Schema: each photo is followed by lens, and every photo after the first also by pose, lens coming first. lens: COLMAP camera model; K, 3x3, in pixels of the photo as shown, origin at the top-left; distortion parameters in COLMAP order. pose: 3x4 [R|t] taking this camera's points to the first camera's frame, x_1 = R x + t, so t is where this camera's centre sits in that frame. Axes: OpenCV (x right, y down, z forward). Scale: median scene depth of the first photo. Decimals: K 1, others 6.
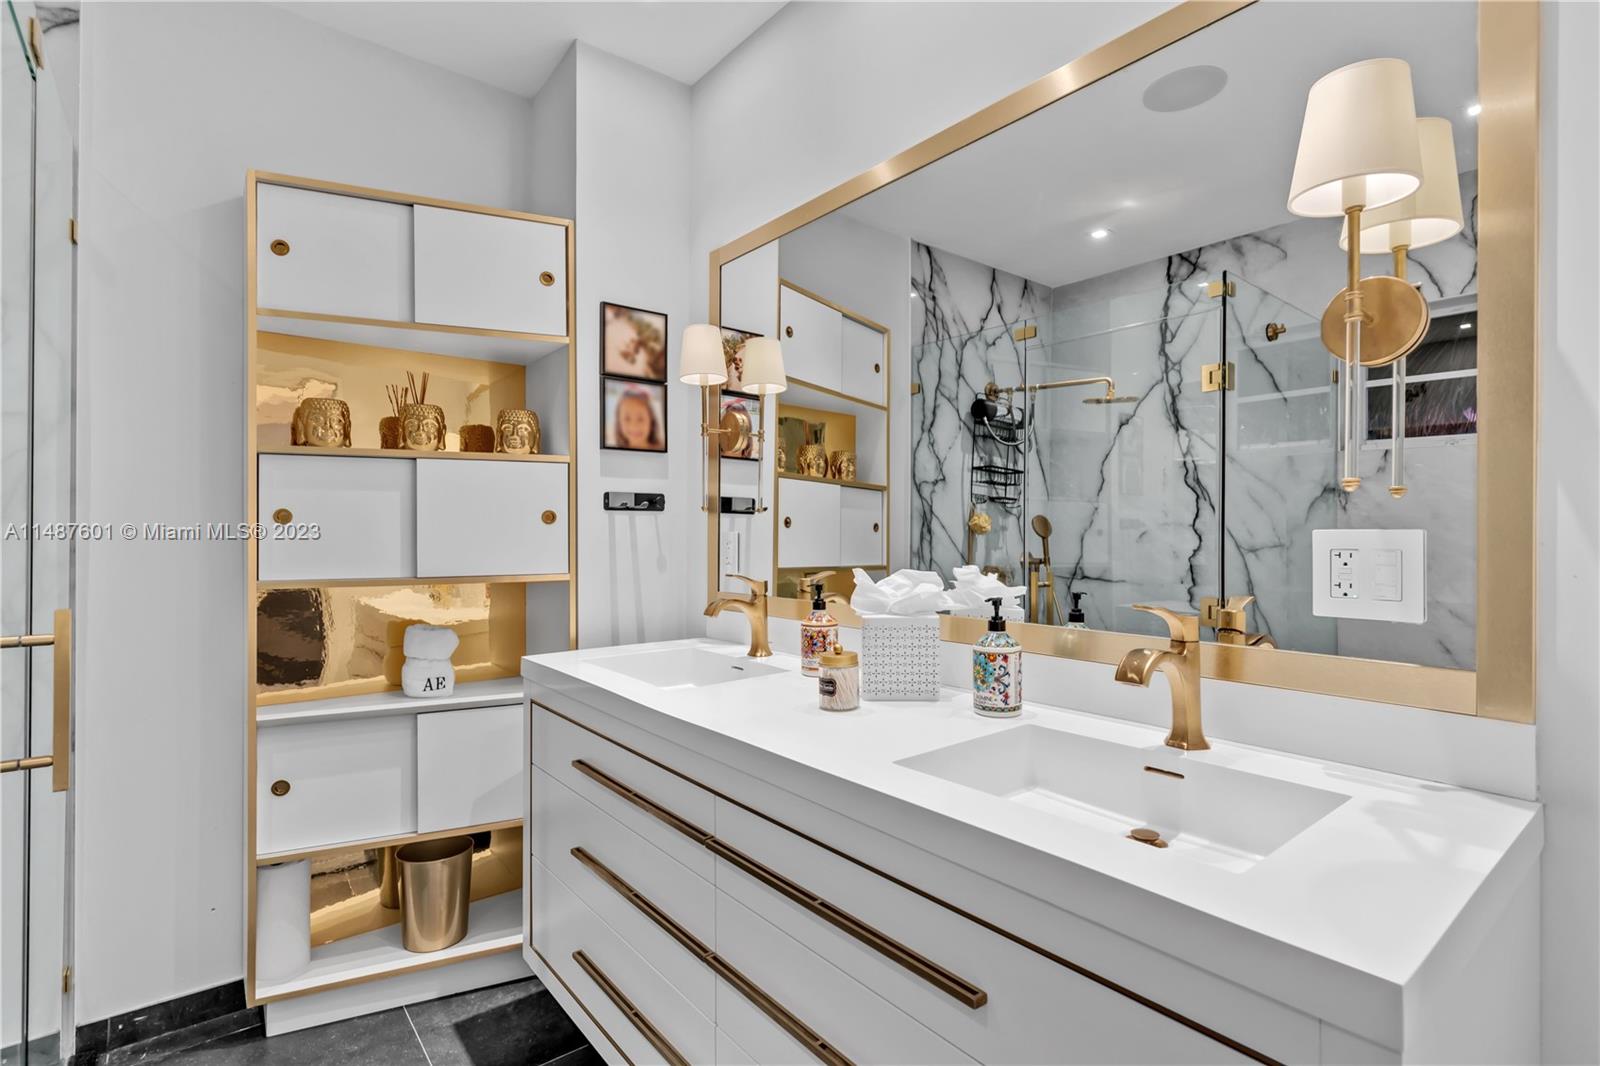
lens RADIAL K [[780.6, 0, 802.3], [0, 780.6, 525.9], [0, 0, 1]] dist [0.001198, 0.000446]
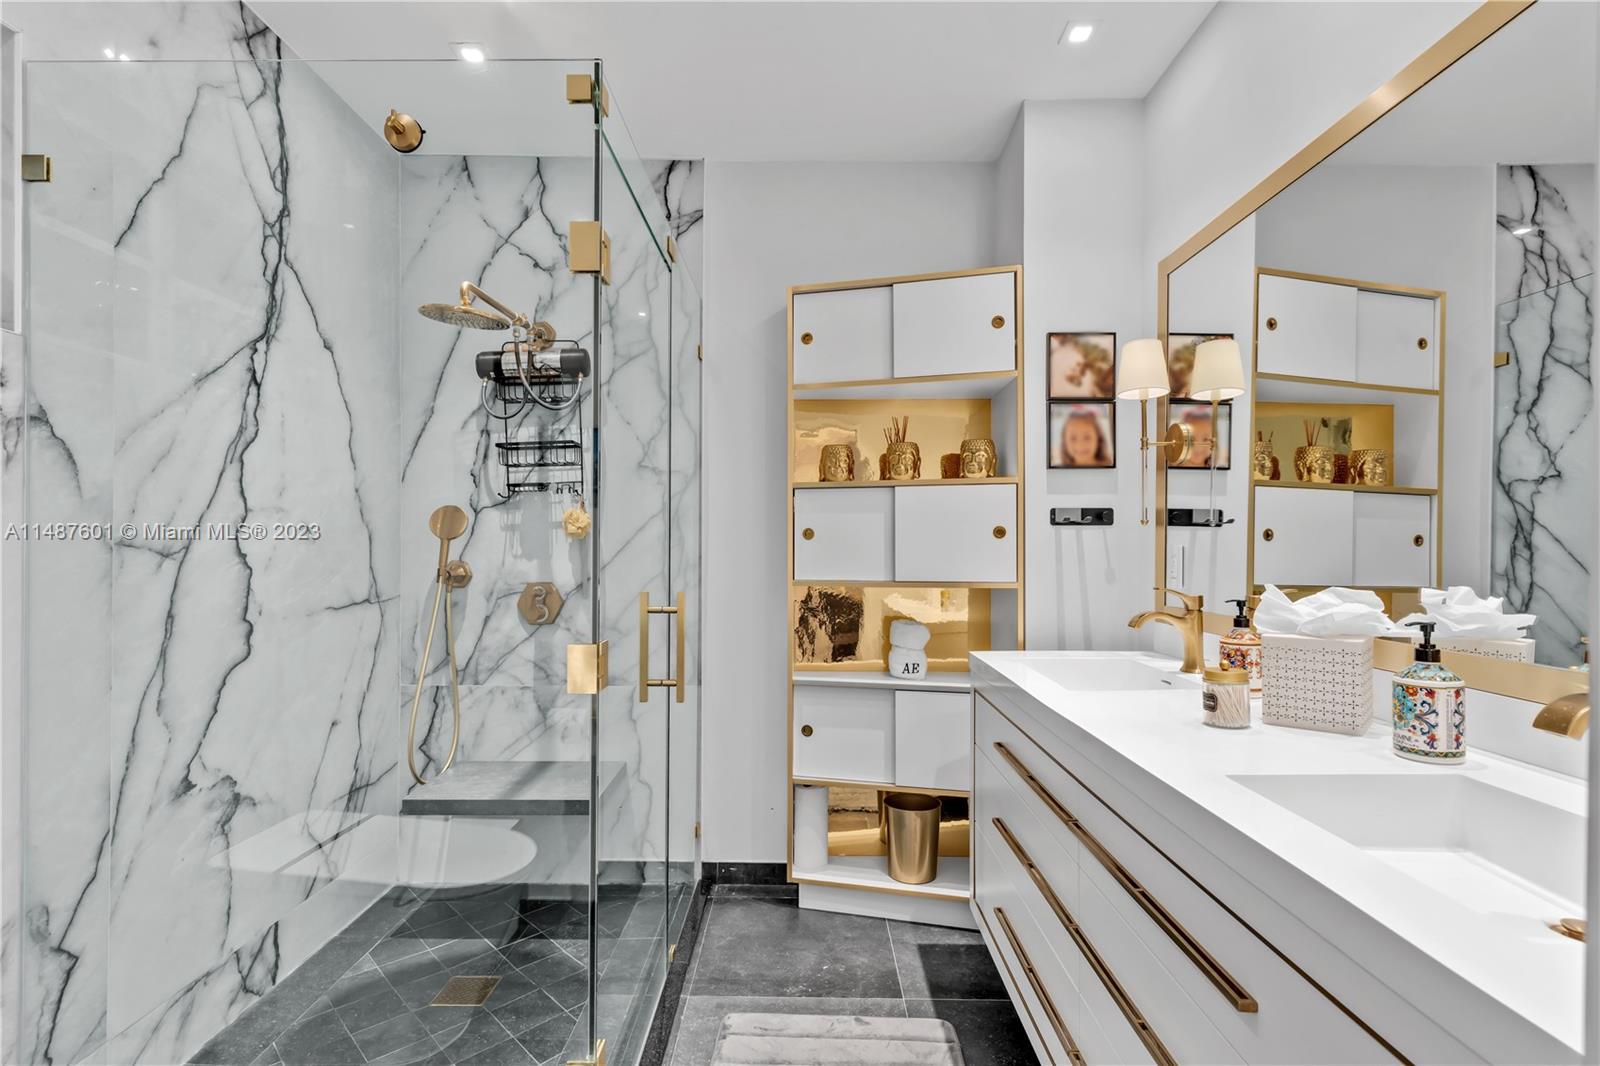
lens RADIAL K [[780.6, 0, 785.6], [0, 780.6, 541.5], [0, 0, 1]] dist [0.001198, 0.000446]
pose [[0.761696, -0.002550, -0.647929, 0.175707], [0.003411, 0.999994, 0.000074, 0.001080], [0.647925, -0.002266, 0.761701, -0.065412]]
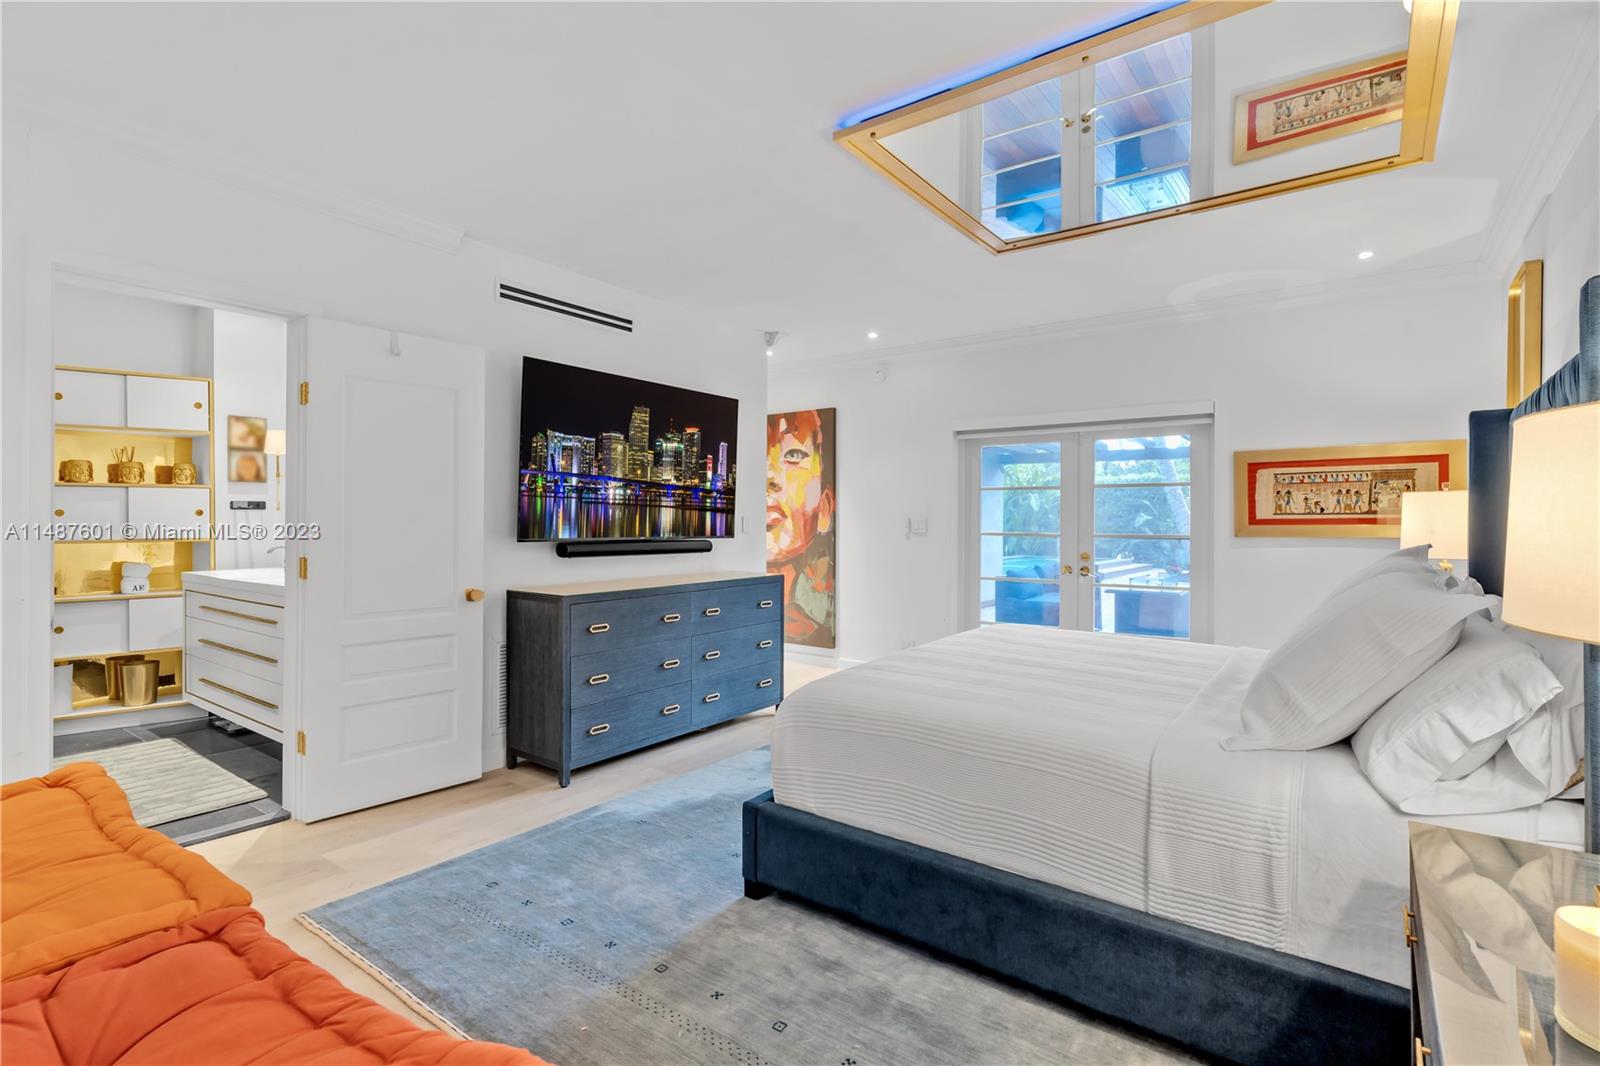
lens RADIAL K [[780.6, 0, 816.5], [0, 780.6, 513.0], [0, 0, 1]] dist [0.001198, 0.000446]
pose [[0.965450, -0.006586, 0.260505, 0.814227], [0.007931, 0.999960, -0.004112, 0.013512], [-0.260467, 0.006036, 0.965464, -1.653450]]
